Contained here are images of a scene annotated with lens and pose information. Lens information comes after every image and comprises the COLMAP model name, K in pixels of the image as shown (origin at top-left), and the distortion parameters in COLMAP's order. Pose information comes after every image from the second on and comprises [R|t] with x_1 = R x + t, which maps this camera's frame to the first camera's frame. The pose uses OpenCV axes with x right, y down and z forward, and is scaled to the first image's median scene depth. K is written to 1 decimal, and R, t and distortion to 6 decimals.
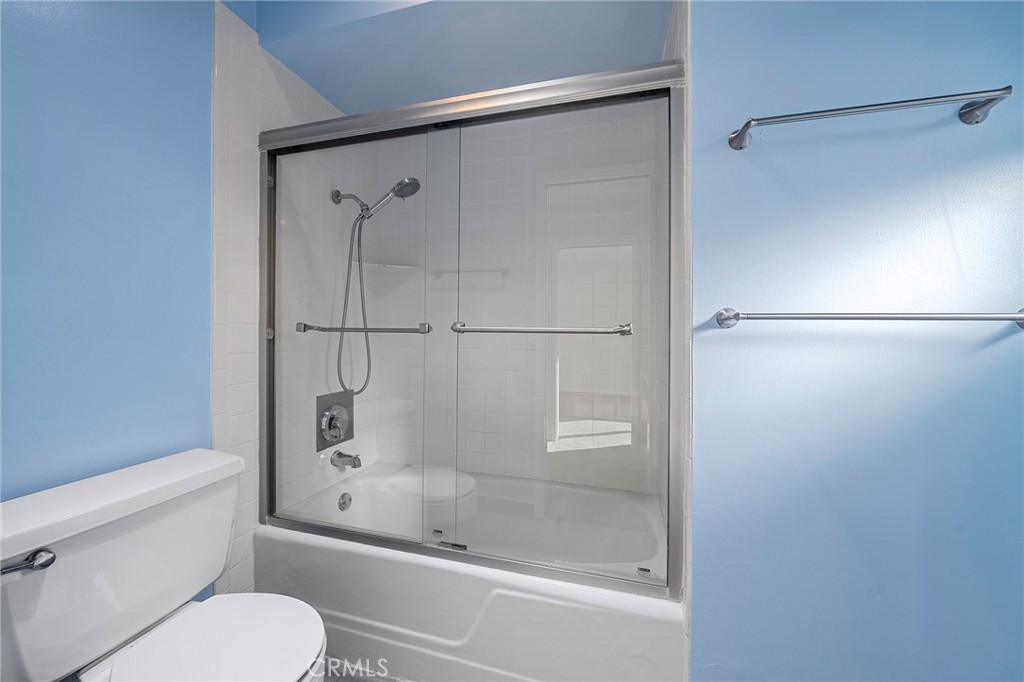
lens RADIAL K [[387.1, 0, 506.7], [0, 387.1, 341.6], [0, 0, 1]] dist [-0.001685, -0.000088]
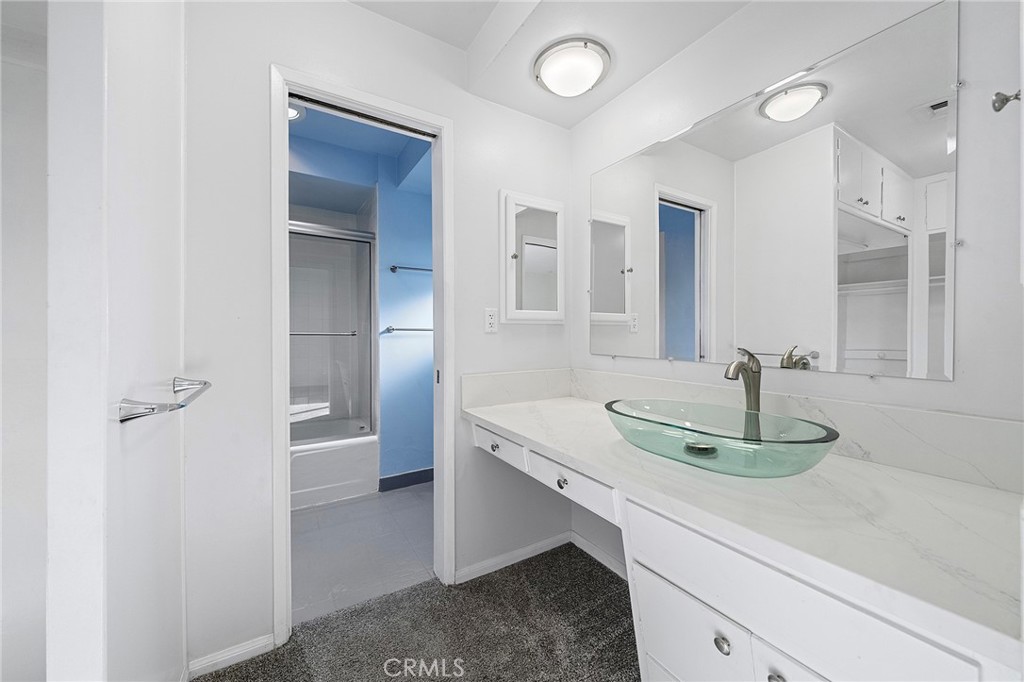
lens RADIAL K [[387.1, 0, 506.7], [0, 387.1, 341.6], [0, 0, 1]] dist [-0.001685, -0.000088]
pose [[0.690492, -0.007324, 0.723303, -0.863620], [0.009606, 0.999953, 0.000955, 0.029766], [-0.723276, 0.006289, 0.690530, -1.517082]]
